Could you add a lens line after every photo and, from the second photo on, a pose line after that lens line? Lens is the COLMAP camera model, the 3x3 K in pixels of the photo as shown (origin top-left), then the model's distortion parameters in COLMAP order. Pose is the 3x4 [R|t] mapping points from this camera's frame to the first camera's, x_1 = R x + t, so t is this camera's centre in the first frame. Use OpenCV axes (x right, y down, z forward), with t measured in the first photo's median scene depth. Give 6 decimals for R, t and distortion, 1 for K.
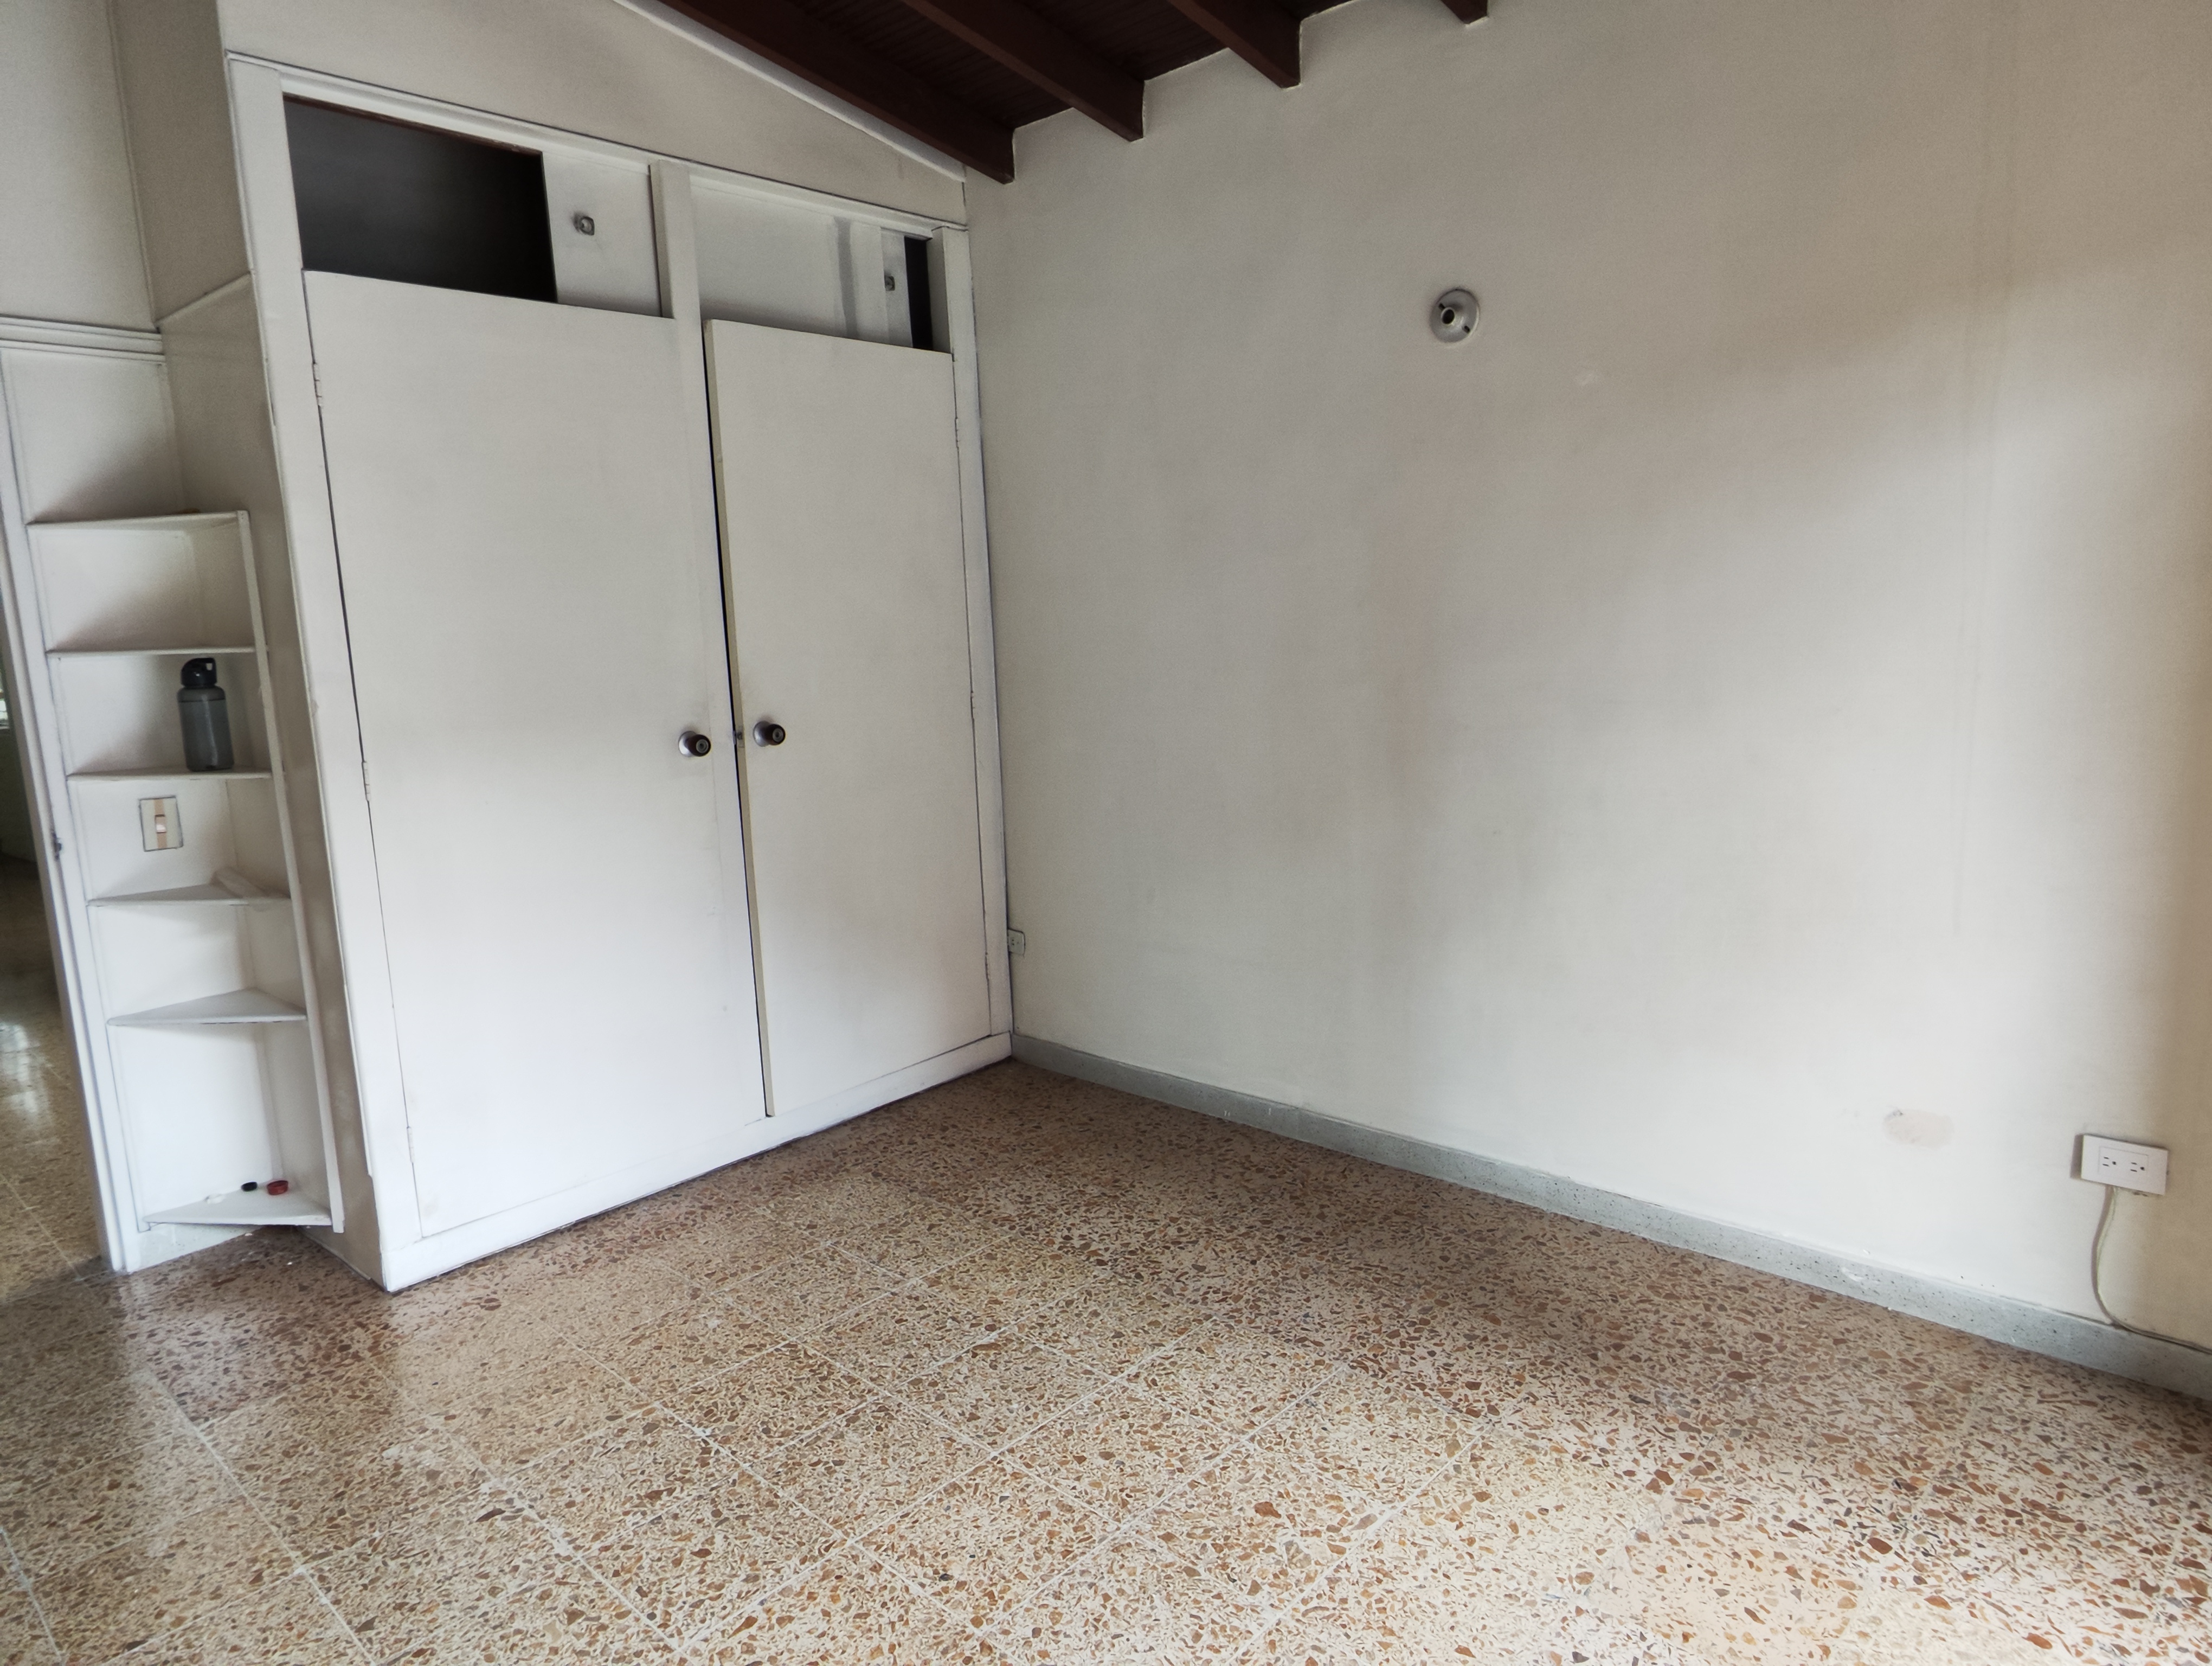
lens RADIAL K [[1433.9, 0, 1106.0], [0, 1433.9, 833.0], [0, 0, 1]] dist [-0.034311, 0.039425]
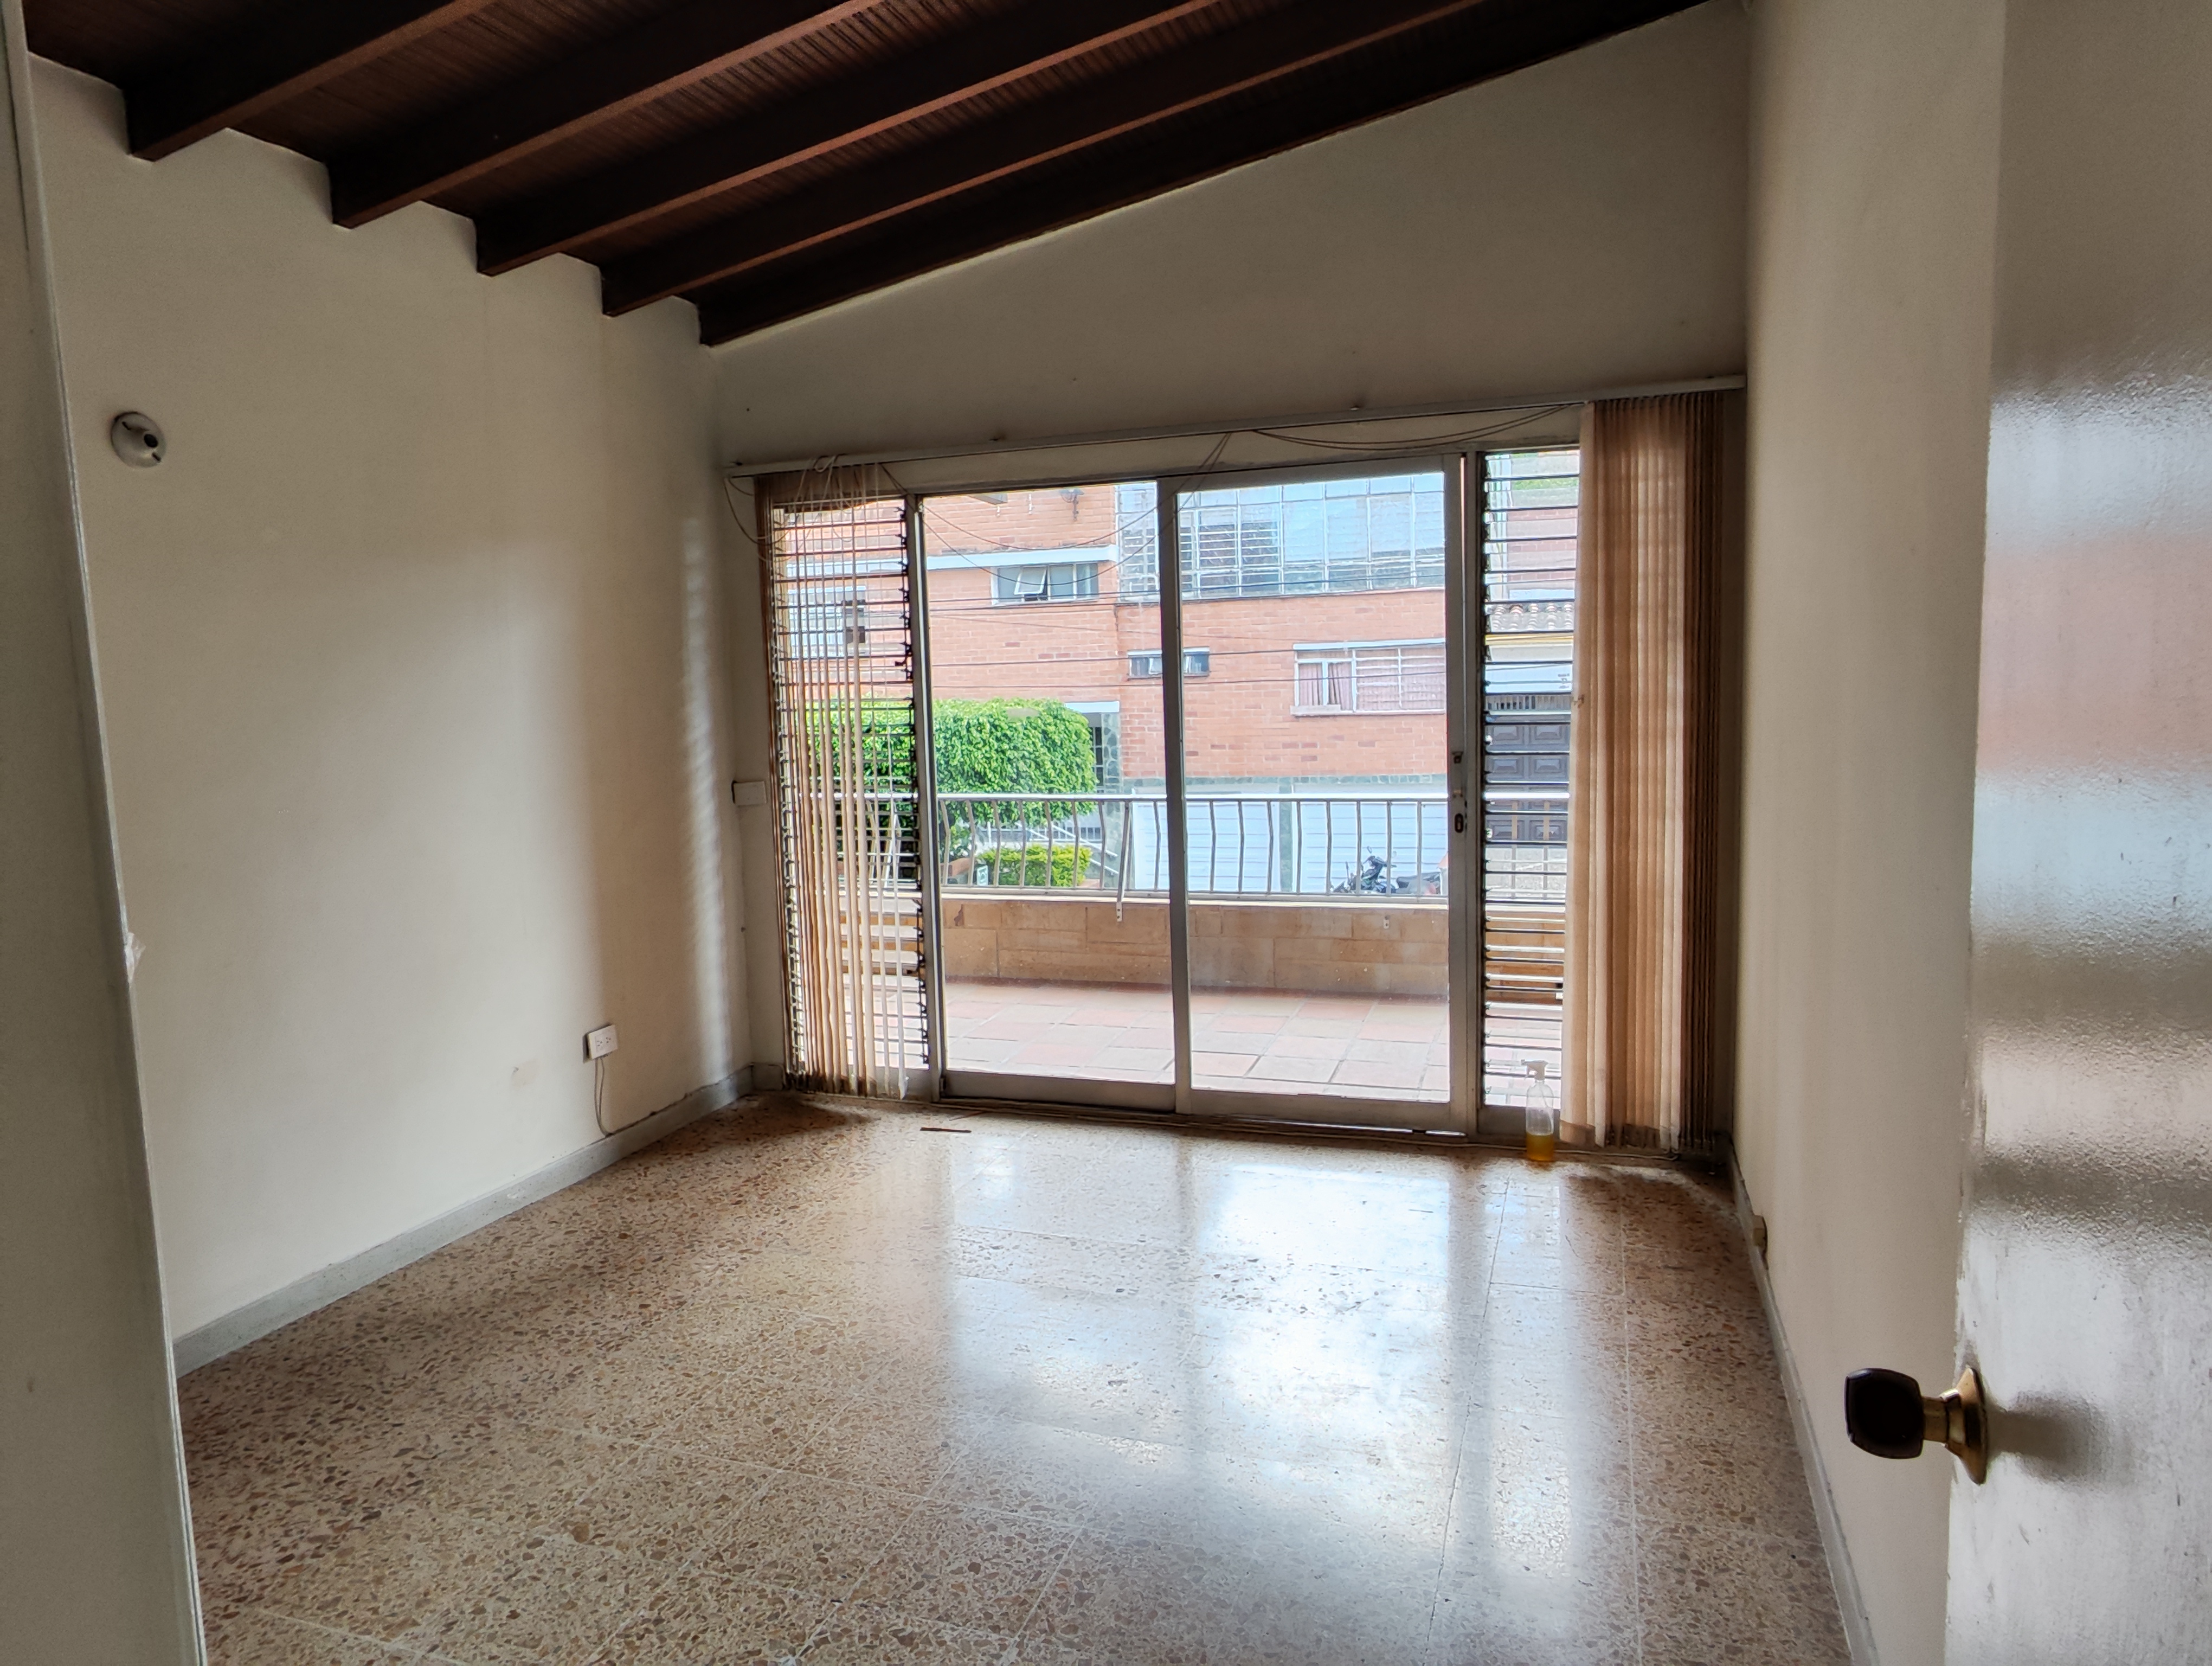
lens RADIAL K [[1433.9, 0, 1106.0], [0, 1433.9, 833.0], [0, 0, 1]] dist [-0.034311, 0.039425]
pose [[-0.419328, -0.044961, 0.906721, -1.027063], [0.190082, 0.972286, 0.136119, -0.127072], [-0.887712, 0.229430, -0.399161, 0.980758]]
